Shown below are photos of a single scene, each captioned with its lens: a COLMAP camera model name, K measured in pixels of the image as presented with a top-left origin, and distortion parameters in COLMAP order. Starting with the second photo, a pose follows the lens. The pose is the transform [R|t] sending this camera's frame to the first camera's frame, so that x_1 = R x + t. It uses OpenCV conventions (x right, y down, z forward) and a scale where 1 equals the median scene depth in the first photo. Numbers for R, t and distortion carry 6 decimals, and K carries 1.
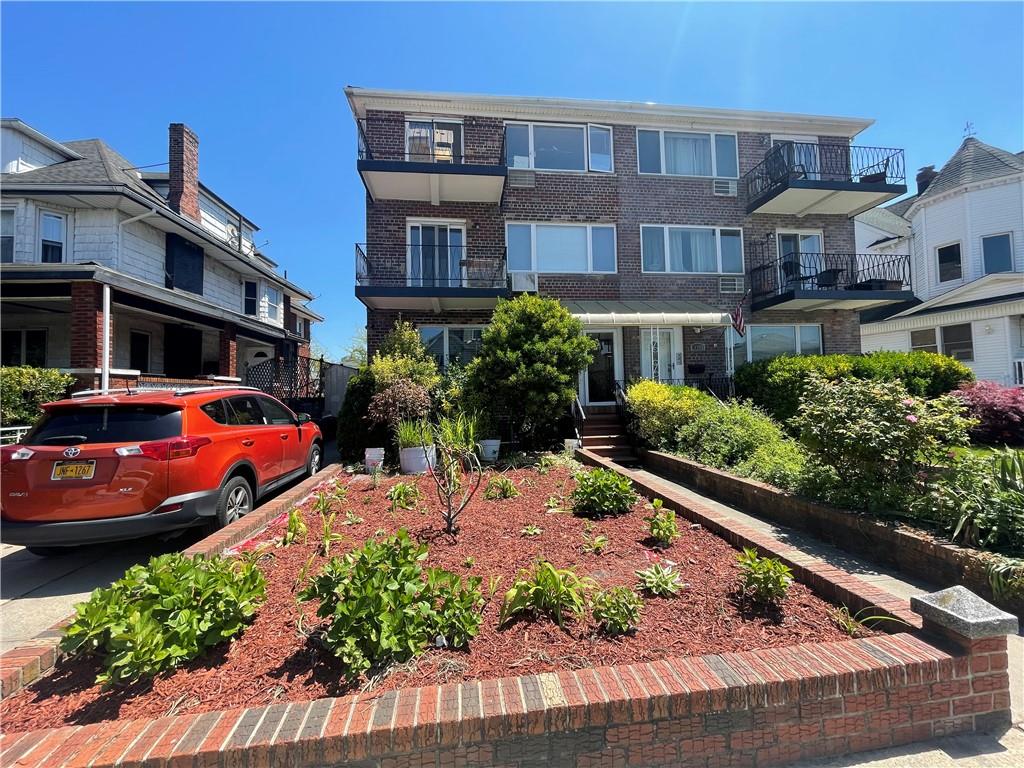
lens RADIAL K [[415.1, 0, 509.5], [0, 415.1, 377.5], [0, 0, 1]] dist [-0.004052, 0.000932]
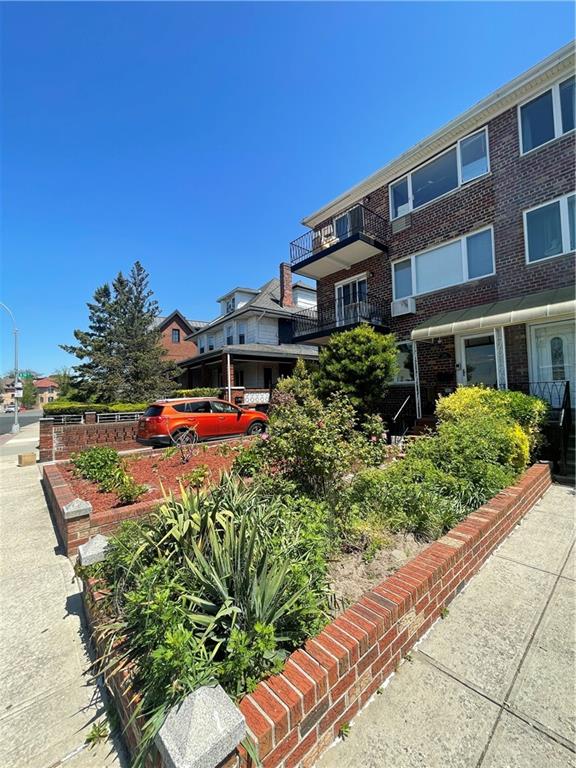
lens RADIAL K [[311.3, 0, 293.7], [0, 311.3, 383.5], [0, 0, 1]] dist [-0.004052, 0.000932]
pose [[0.562487, -0.028250, -0.826324, 0.618858], [0.046929, 0.998896, -0.002205, -0.015691], [0.825473, -0.037538, 0.563191, 0.197349]]
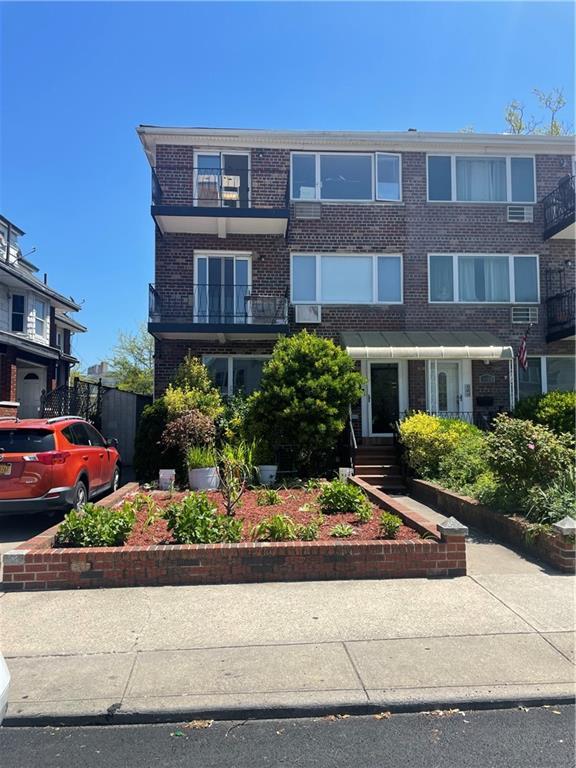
lens RADIAL K [[584.7, 0, 287.9], [0, 584.7, 381.4], [0, 0, 1]] dist [0.059842, -0.016081]
pose [[0.998356, 0.013489, -0.055701, 0.069017], [-0.015005, 0.999526, -0.026888, -0.025130], [0.055312, 0.027680, 0.998085, -0.427762]]
